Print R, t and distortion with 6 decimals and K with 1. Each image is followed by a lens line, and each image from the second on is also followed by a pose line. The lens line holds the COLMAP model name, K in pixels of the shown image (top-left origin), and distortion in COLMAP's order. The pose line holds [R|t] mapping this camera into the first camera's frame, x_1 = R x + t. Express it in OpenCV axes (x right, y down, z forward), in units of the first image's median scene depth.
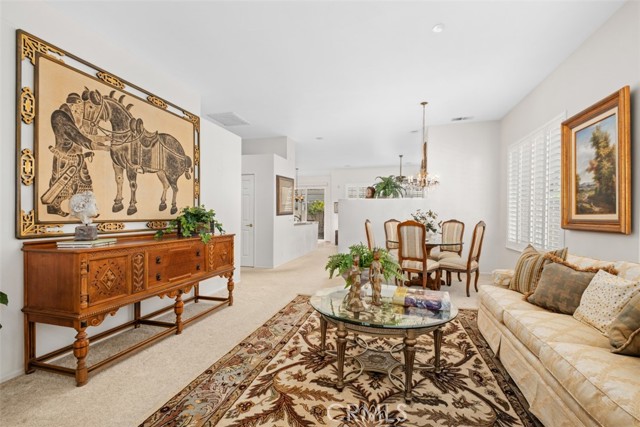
lens RADIAL K [[276.5, 0, 324.7], [0, 276.5, 216.8], [0, 0, 1]] dist [0.000610, -0.004745]
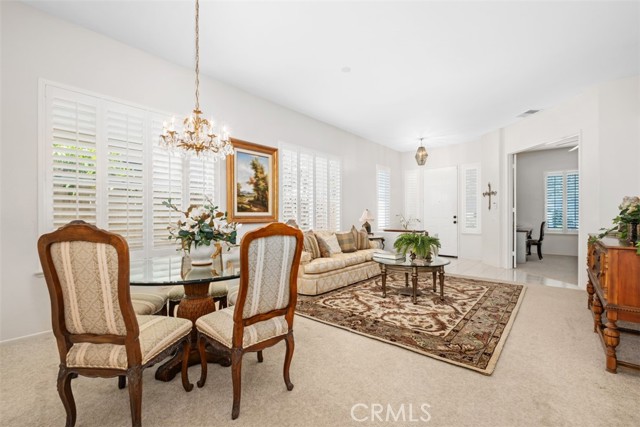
lens RADIAL K [[276.5, 0, 318.2], [0, 276.5, 219.2], [0, 0, 1]] dist [0.000610, -0.004745]
pose [[-0.894349, -0.012487, 0.447195, -0.062533], [-0.003235, 0.999765, 0.021446, -0.005241], [-0.447357, 0.017734, -0.894179, 2.268995]]
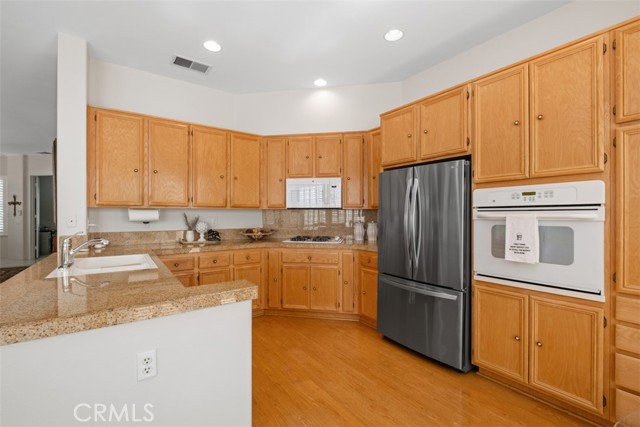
lens RADIAL K [[276.5, 0, 318.8], [0, 276.5, 214.8], [0, 0, 1]] dist [0.000610, -0.004745]
pose [[-0.642145, -0.007808, -0.766543, -0.142429], [-0.009626, 0.999951, -0.002121, -0.075000], [0.766523, 0.006017, -0.642189, 3.965379]]
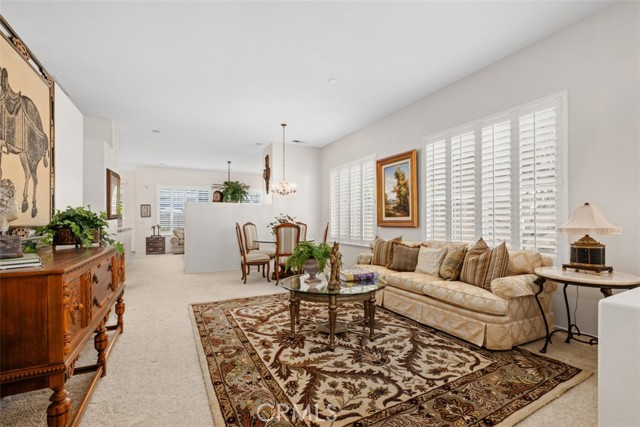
lens RADIAL K [[276.5, 0, 316.5], [0, 276.5, 217.2], [0, 0, 1]] dist [0.000610, -0.004745]
pose [[0.738552, -0.000593, 0.674197, -0.585397], [0.010361, 0.999892, -0.010470, 0.004930], [-0.674117, 0.014718, 0.738478, 0.047900]]
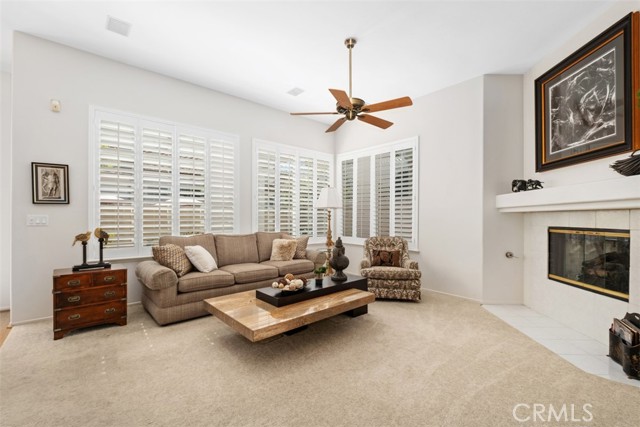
lens RADIAL K [[276.5, 0, 316.6], [0, 276.5, 219.3], [0, 0, 1]] dist [0.000610, -0.004745]
pose [[0.565397, -0.007670, 0.824784, -0.107341], [0.002550, 0.999968, 0.007551, -0.003950], [-0.824815, -0.002166, 0.565398, 2.715817]]
